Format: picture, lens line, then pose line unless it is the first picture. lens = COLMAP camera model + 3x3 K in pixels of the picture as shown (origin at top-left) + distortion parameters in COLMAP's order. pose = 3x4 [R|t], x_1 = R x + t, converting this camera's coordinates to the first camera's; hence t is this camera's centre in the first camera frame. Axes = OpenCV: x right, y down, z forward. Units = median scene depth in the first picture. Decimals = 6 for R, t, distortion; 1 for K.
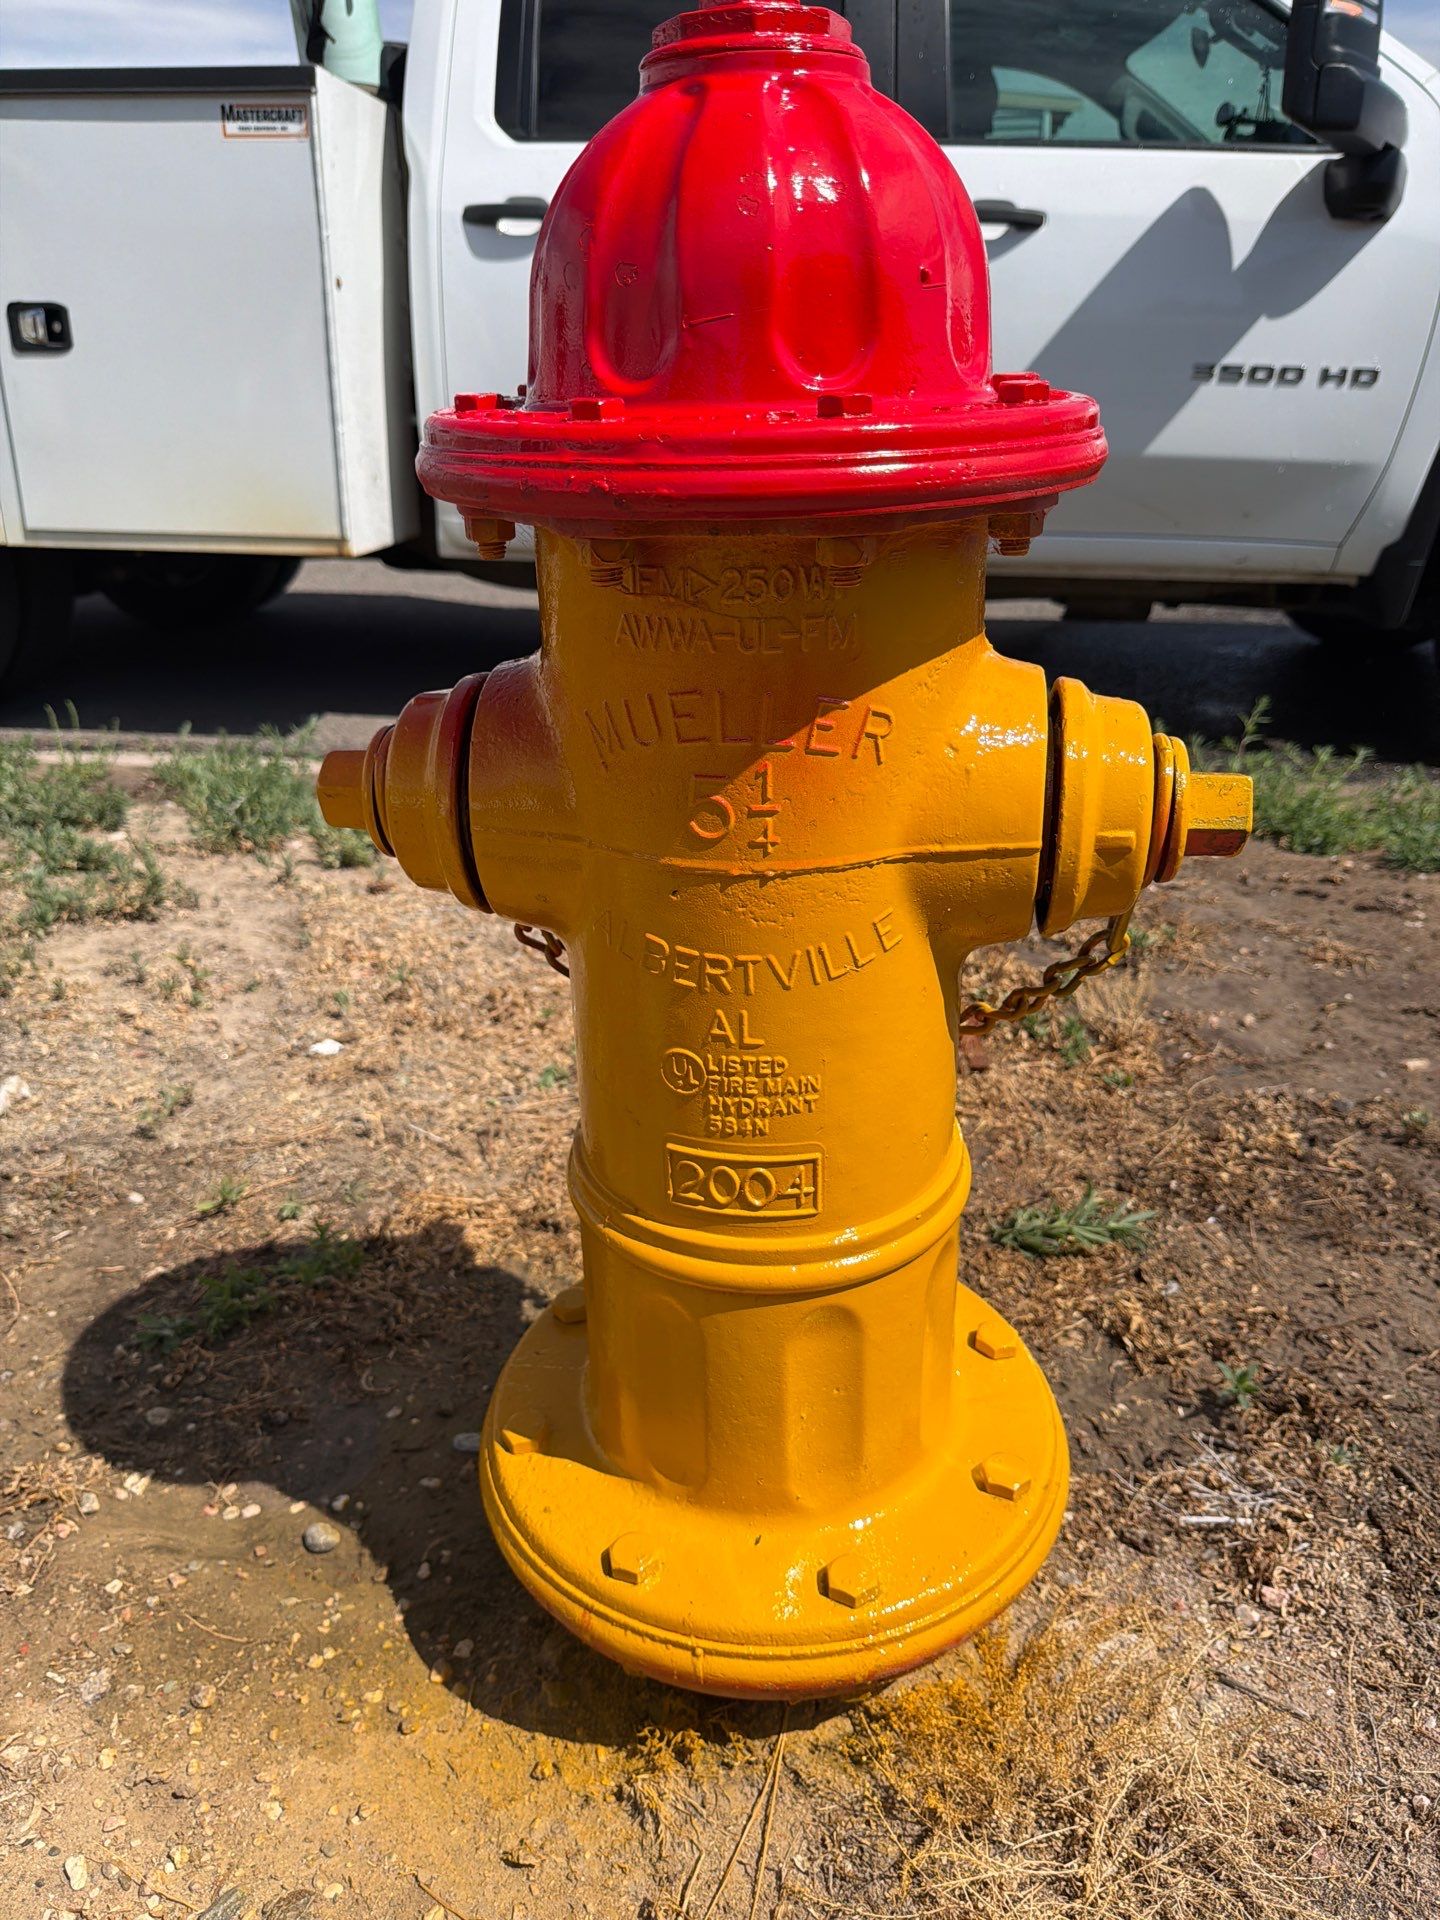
lens RADIAL K [[1456.7, 0, 720.0], [0, 1456.7, 960.0], [0, 0, 1]] dist [0.061348, -0.057608]
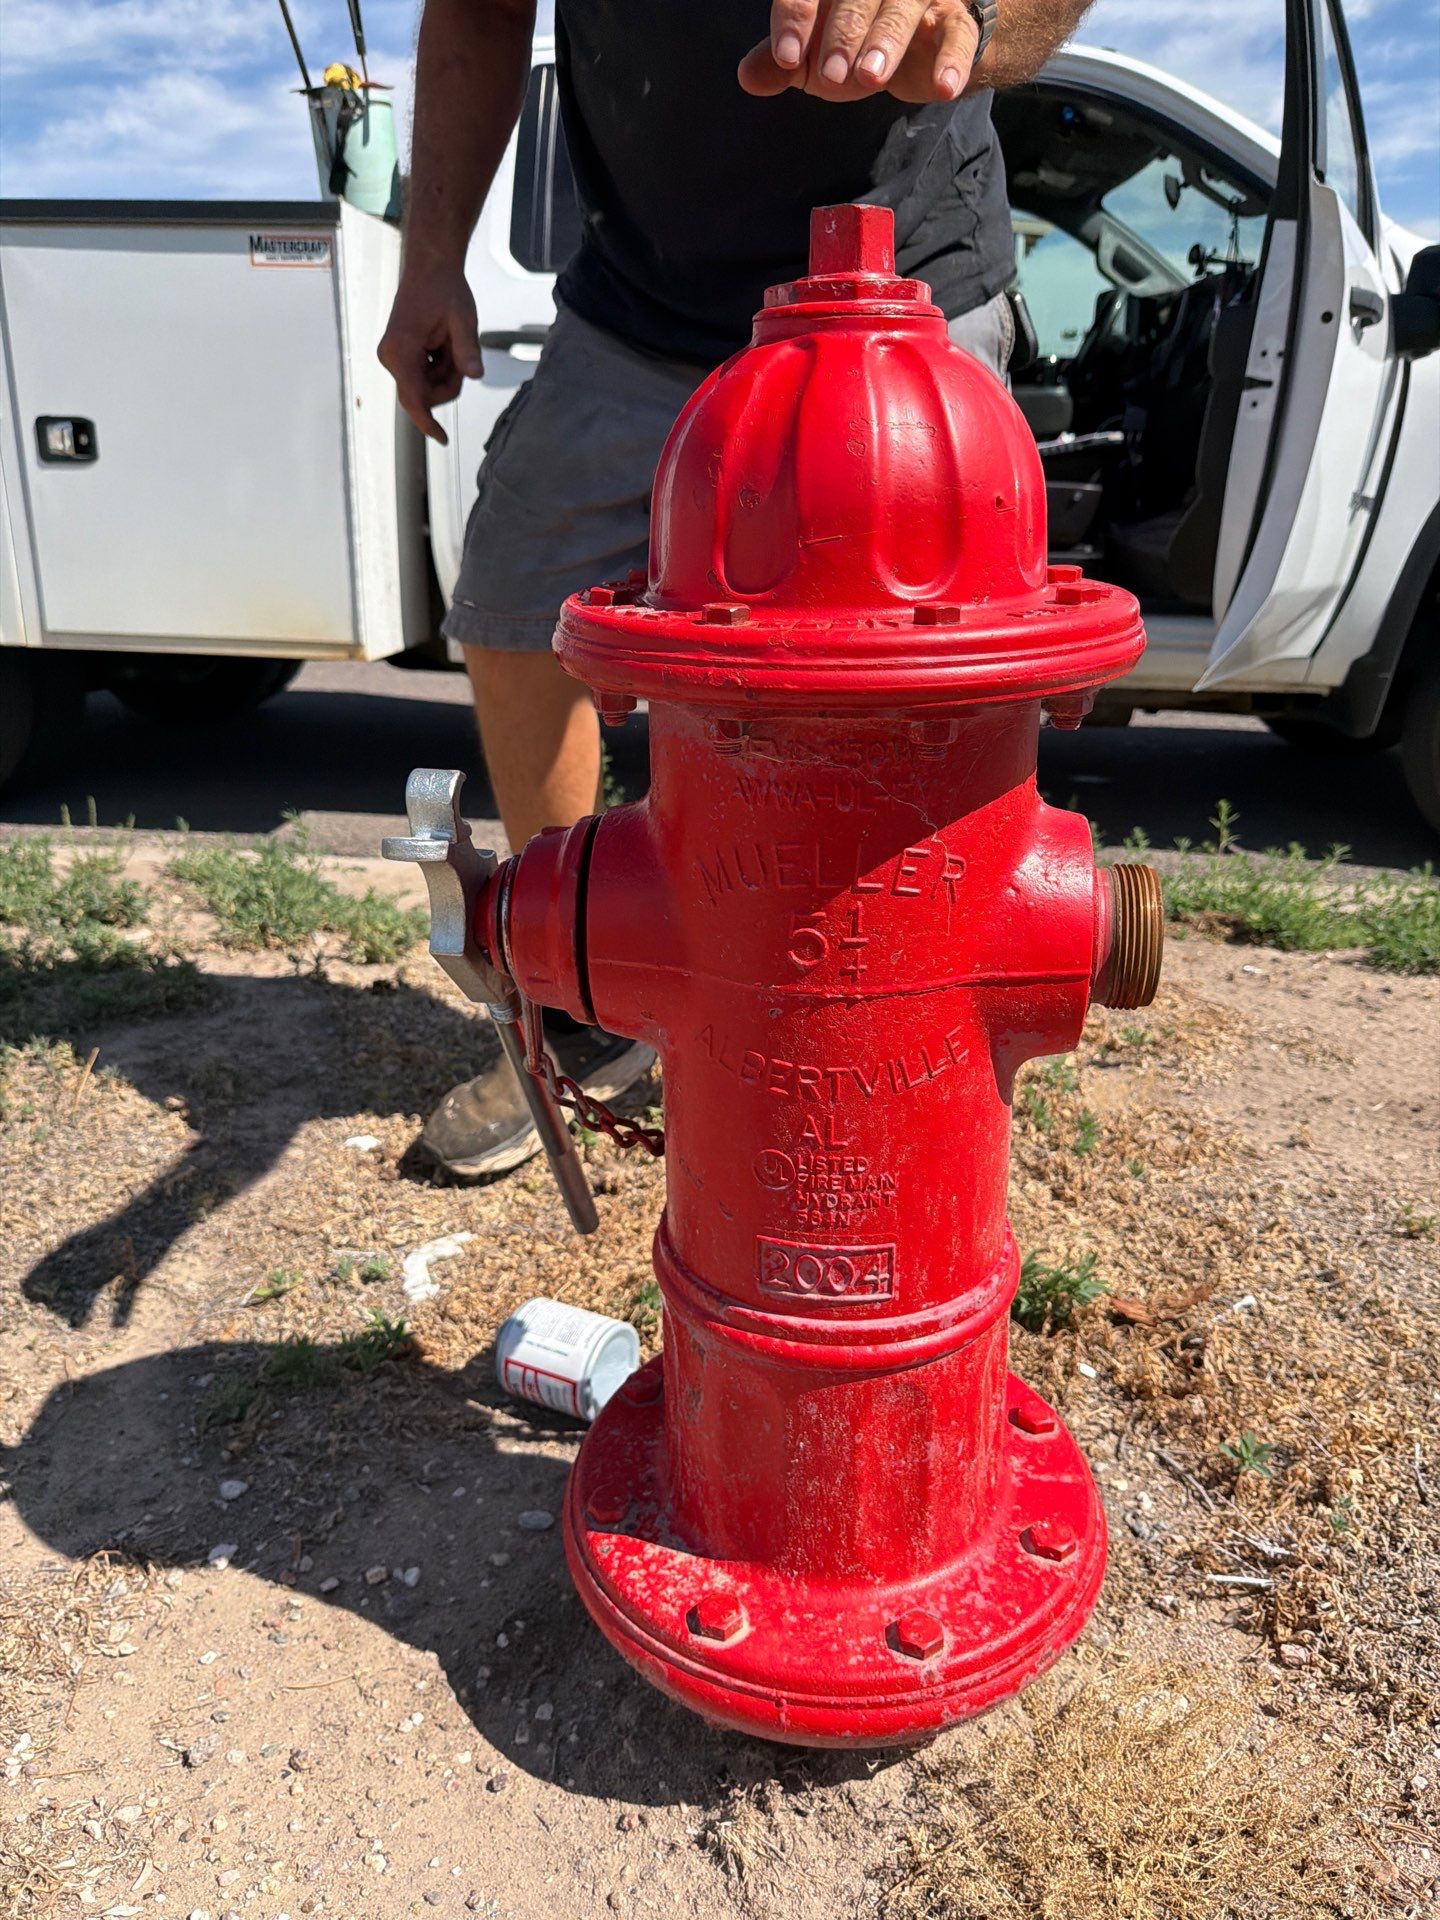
lens RADIAL K [[1493.6, 0, 720.0], [0, 1493.6, 960.0], [0, 0, 1]] dist [0.066573, -0.063639]
pose [[0.999590, 0.003033, 0.028482, -0.082169], [-0.001477, 0.998514, -0.054475, -0.018274], [-0.028605, 0.054411, 0.998109, -0.133077]]
